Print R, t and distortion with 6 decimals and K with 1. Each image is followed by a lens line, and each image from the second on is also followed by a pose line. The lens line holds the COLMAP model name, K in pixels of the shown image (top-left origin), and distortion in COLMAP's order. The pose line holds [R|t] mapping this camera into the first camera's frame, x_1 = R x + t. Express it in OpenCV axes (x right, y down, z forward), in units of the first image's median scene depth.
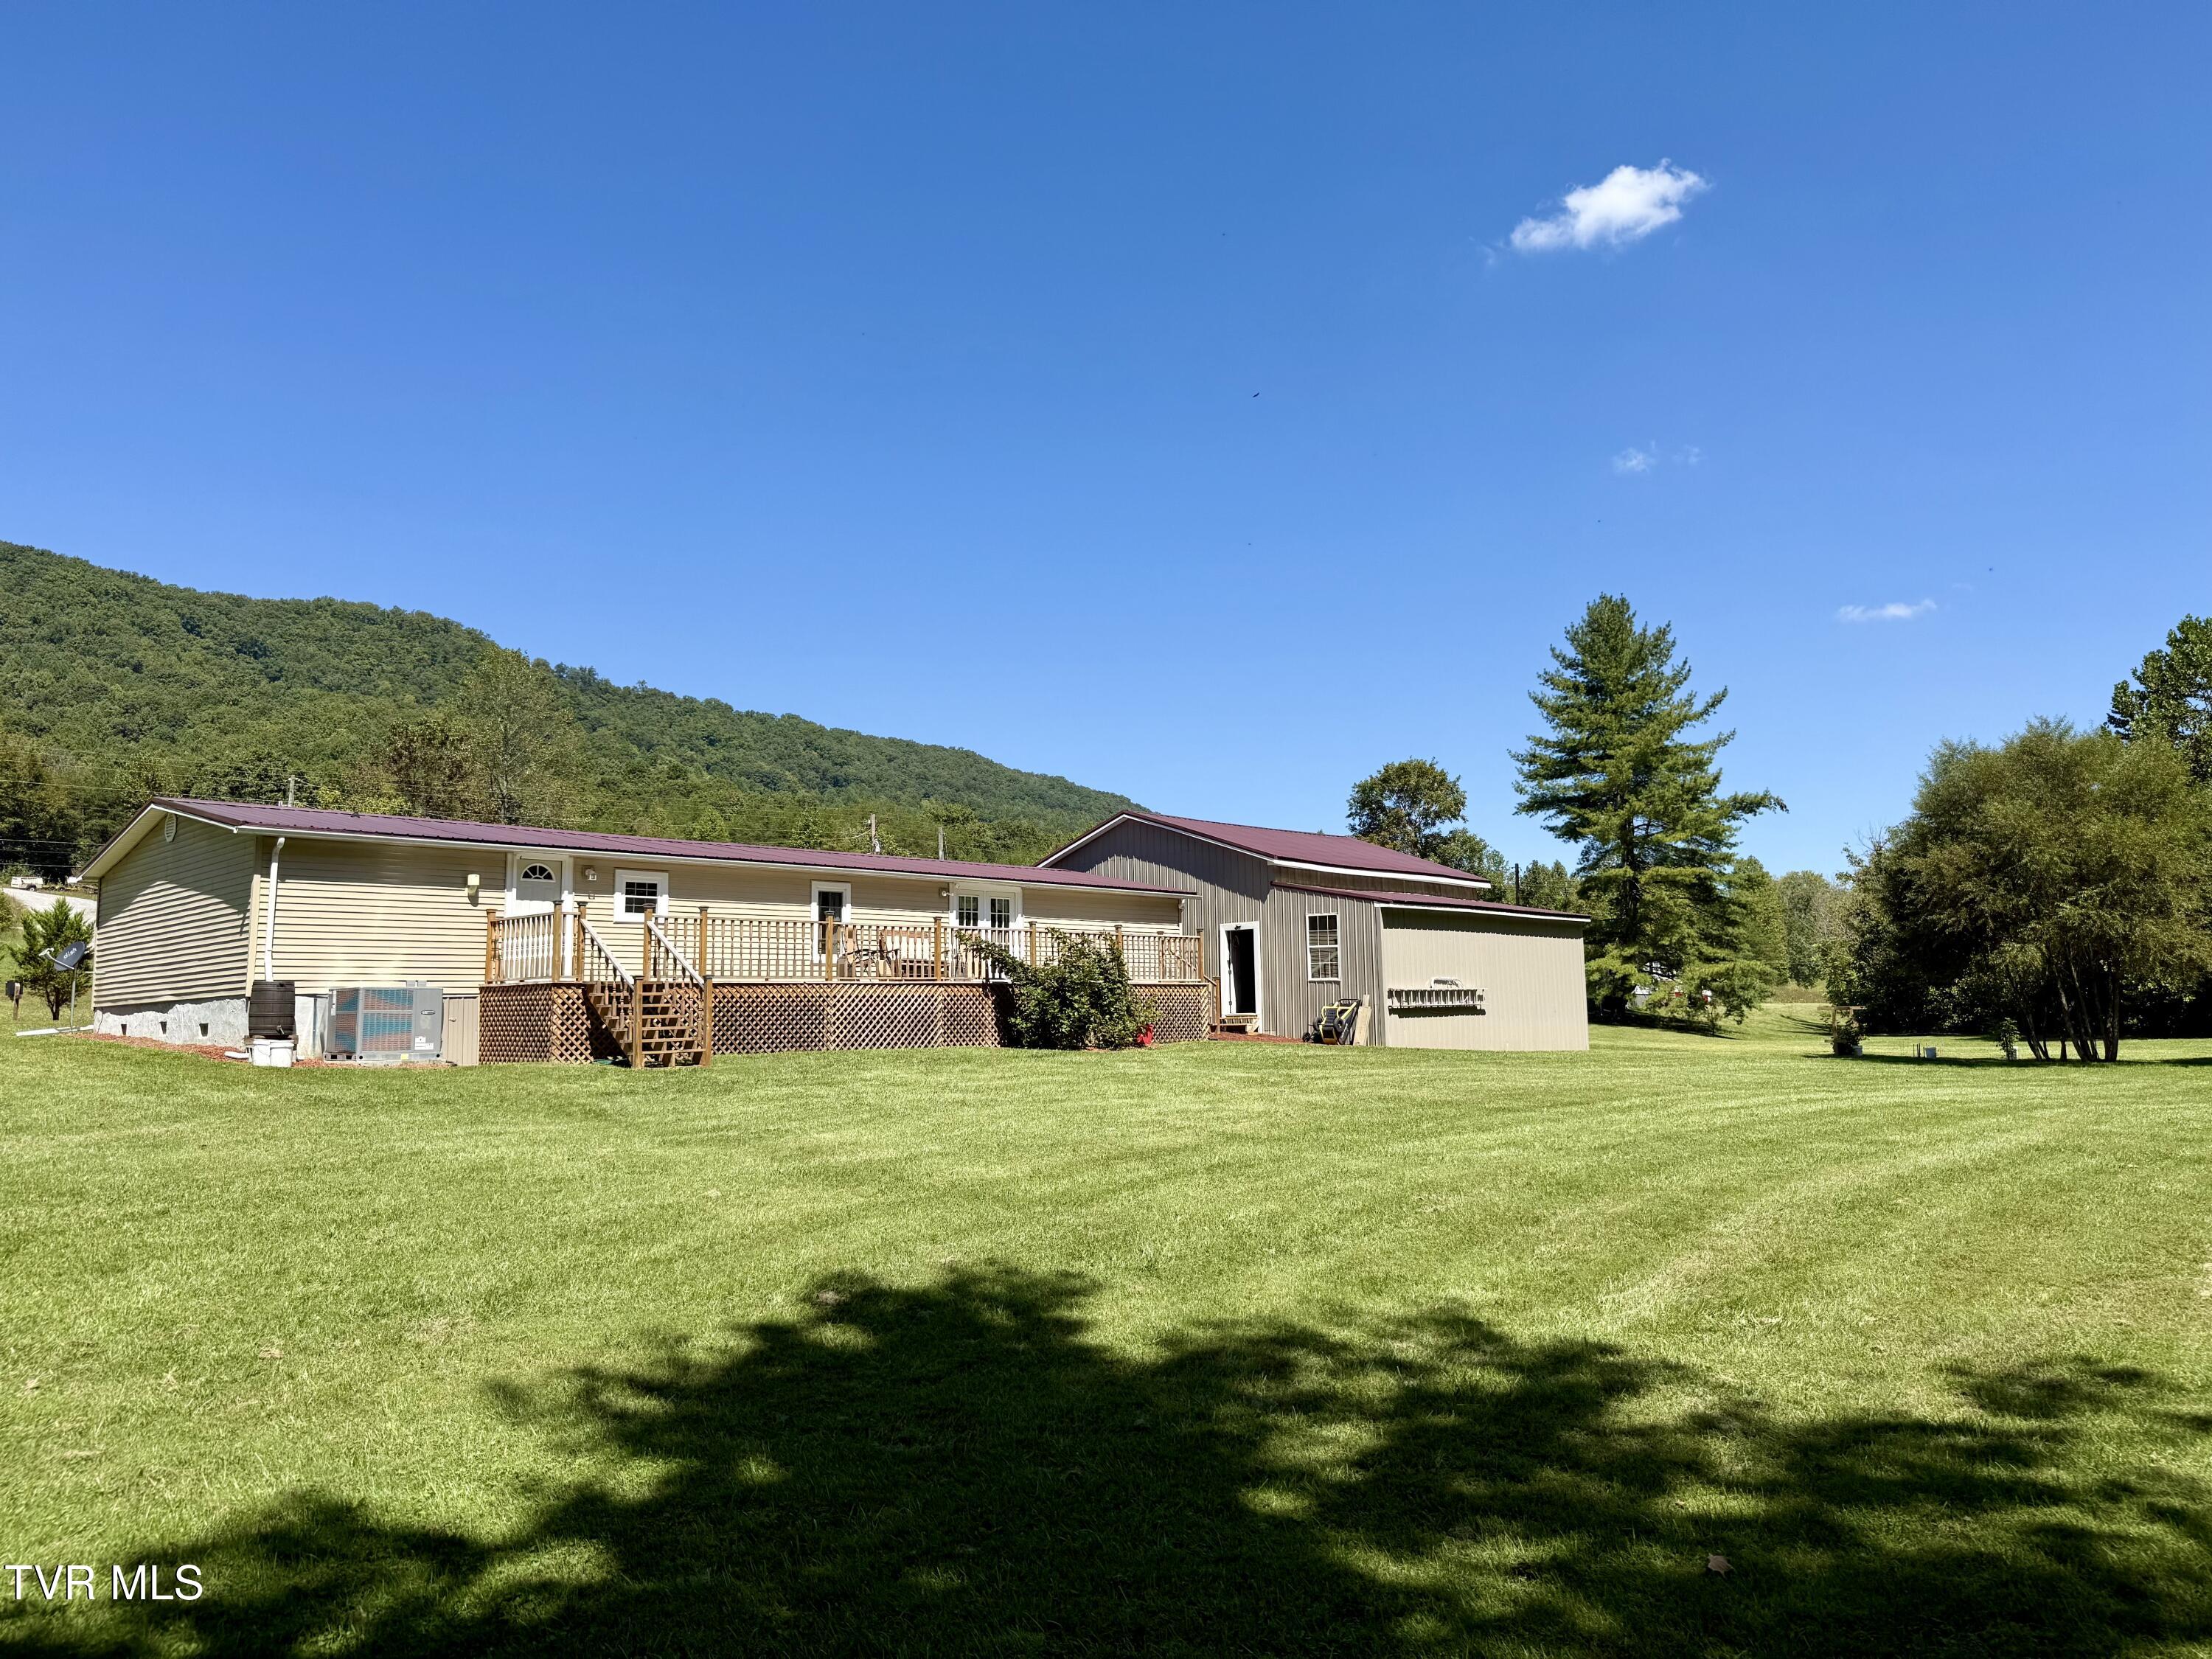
lens RADIAL K [[1567.0, 0, 1106.0], [0, 1567.0, 829.5], [0, 0, 1]] dist [0.148135, -0.212089]
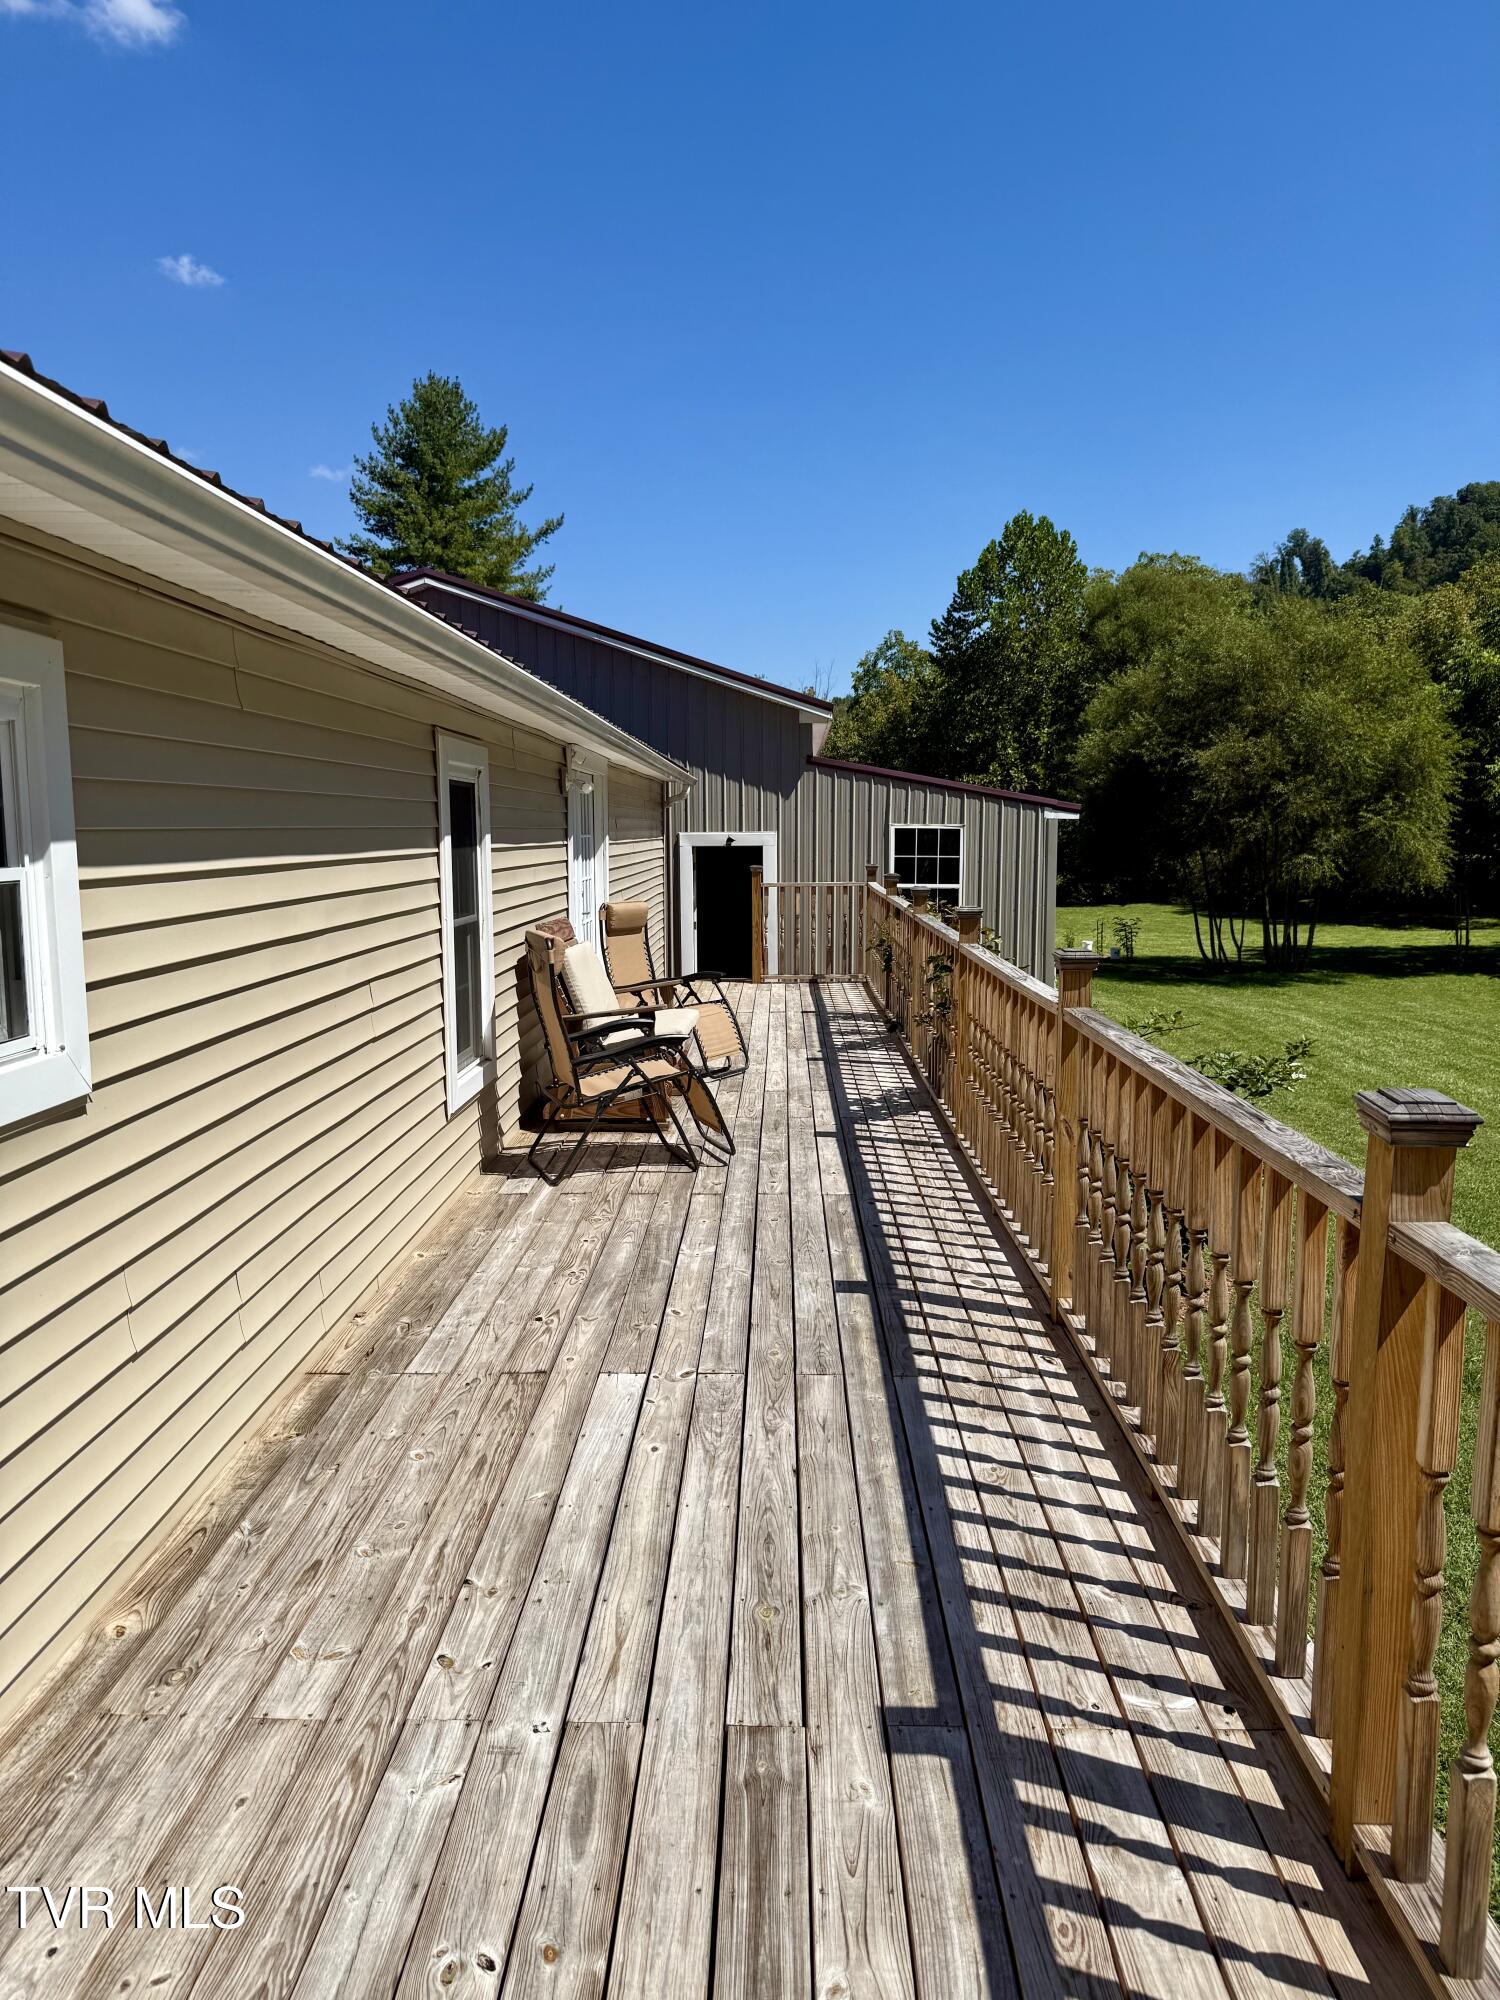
lens RADIAL K [[1416.8, 0, 750.0], [0, 1416.8, 1000.0], [0, 0, 1]] dist [0.148135, -0.212089]
pose [[0.739953, -0.067168, 0.669297, -0.227320], [-0.090173, 0.976116, 0.197652, 0.020458], [-0.666587, -0.206606, 0.716223, 0.654989]]
